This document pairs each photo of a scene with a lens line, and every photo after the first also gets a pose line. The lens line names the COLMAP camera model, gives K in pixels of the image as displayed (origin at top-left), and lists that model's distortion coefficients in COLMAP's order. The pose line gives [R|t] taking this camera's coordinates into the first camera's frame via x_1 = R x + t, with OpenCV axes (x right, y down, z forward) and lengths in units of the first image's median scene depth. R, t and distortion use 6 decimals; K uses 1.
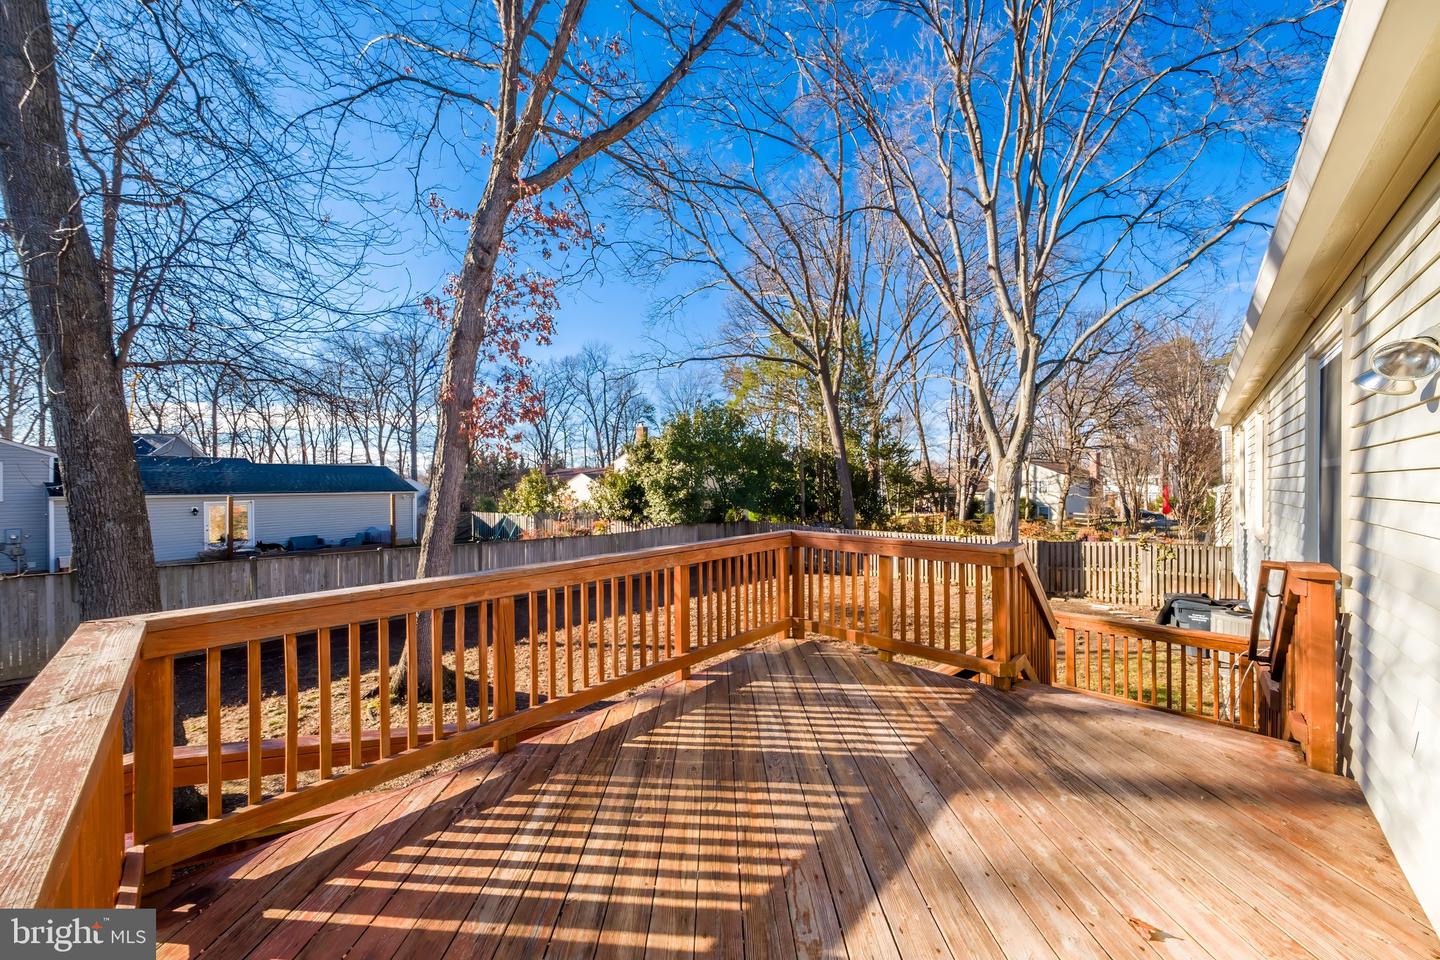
lens RADIAL K [[499.3, 0, 719.8], [0, 499.3, 482.4], [0, 0, 1]] dist [0.006498, -0.001365]
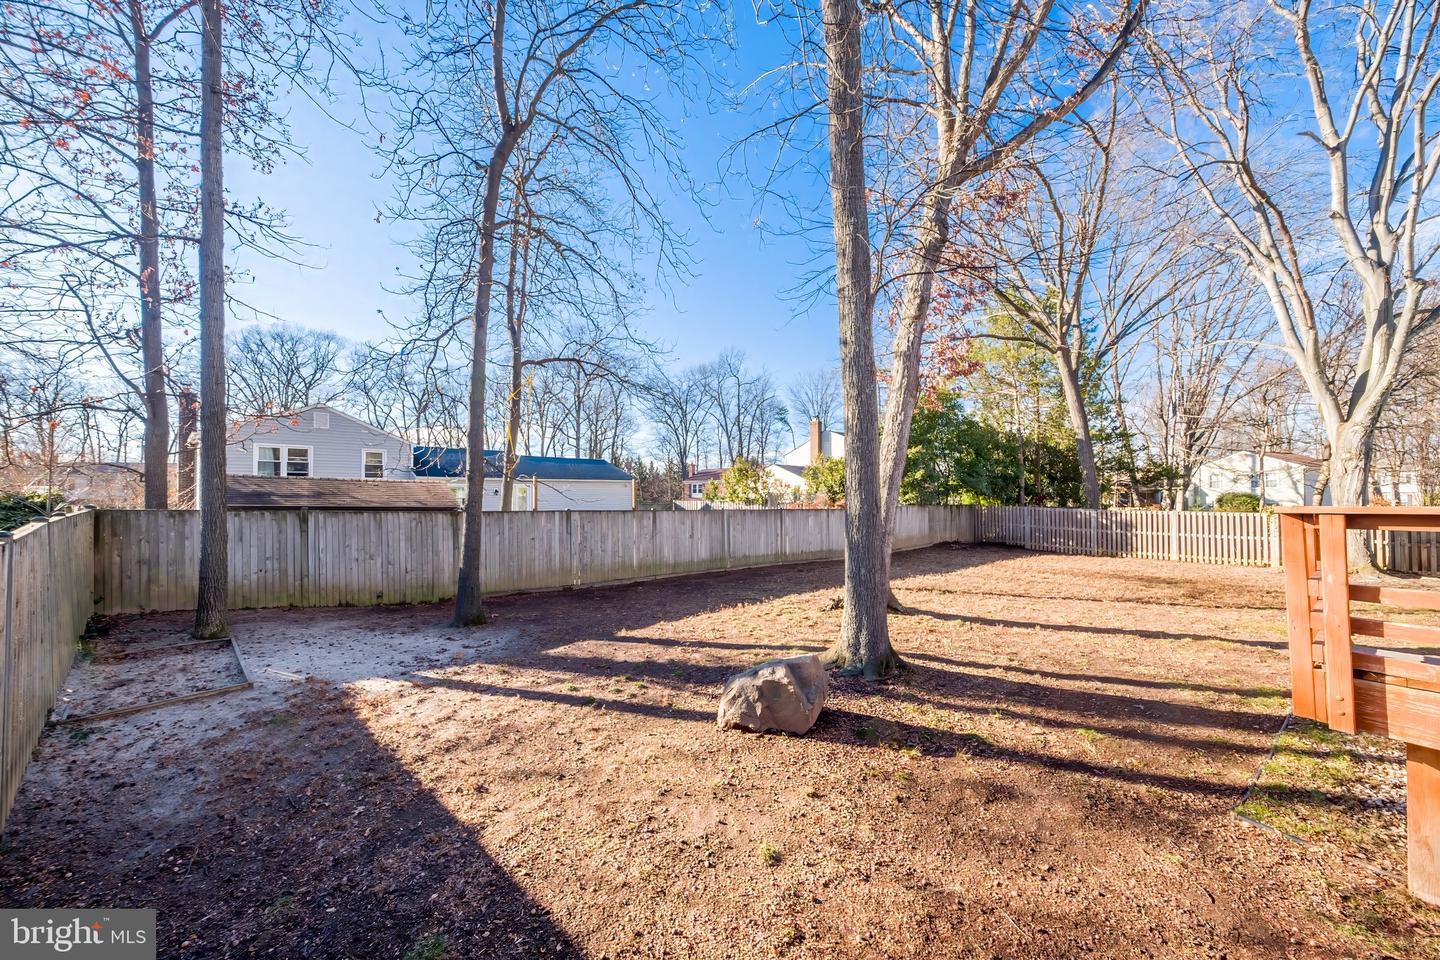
lens RADIAL K [[499.3, 0, 721.8], [0, 499.3, 481.2], [0, 0, 1]] dist [0.006498, -0.001365]
pose [[0.981004, -0.004616, -0.193932, -0.252893], [0.001712, 0.999884, -0.015136, 0.048157], [0.193980, 0.014516, 0.980898, -0.078022]]
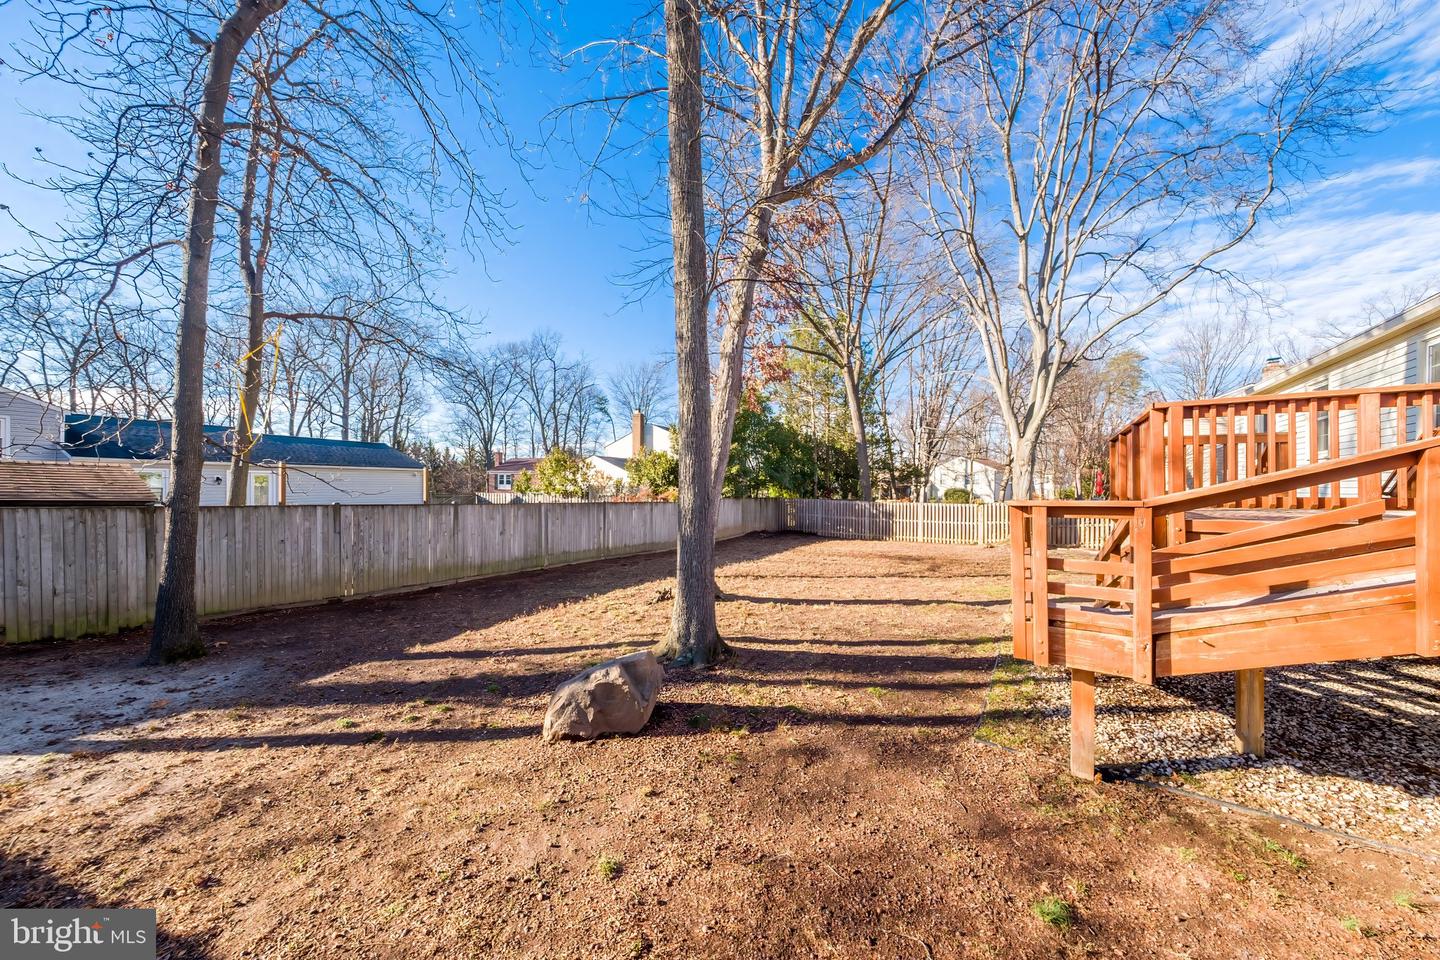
lens RADIAL K [[499.3, 0, 726.5], [0, 499.3, 481.6], [0, 0, 1]] dist [0.006498, -0.001365]
pose [[0.984535, 0.011090, 0.174837, -0.261382], [-0.011087, 0.999938, -0.000991, 0.047747], [-0.174837, -0.000963, 0.984597, -0.072815]]
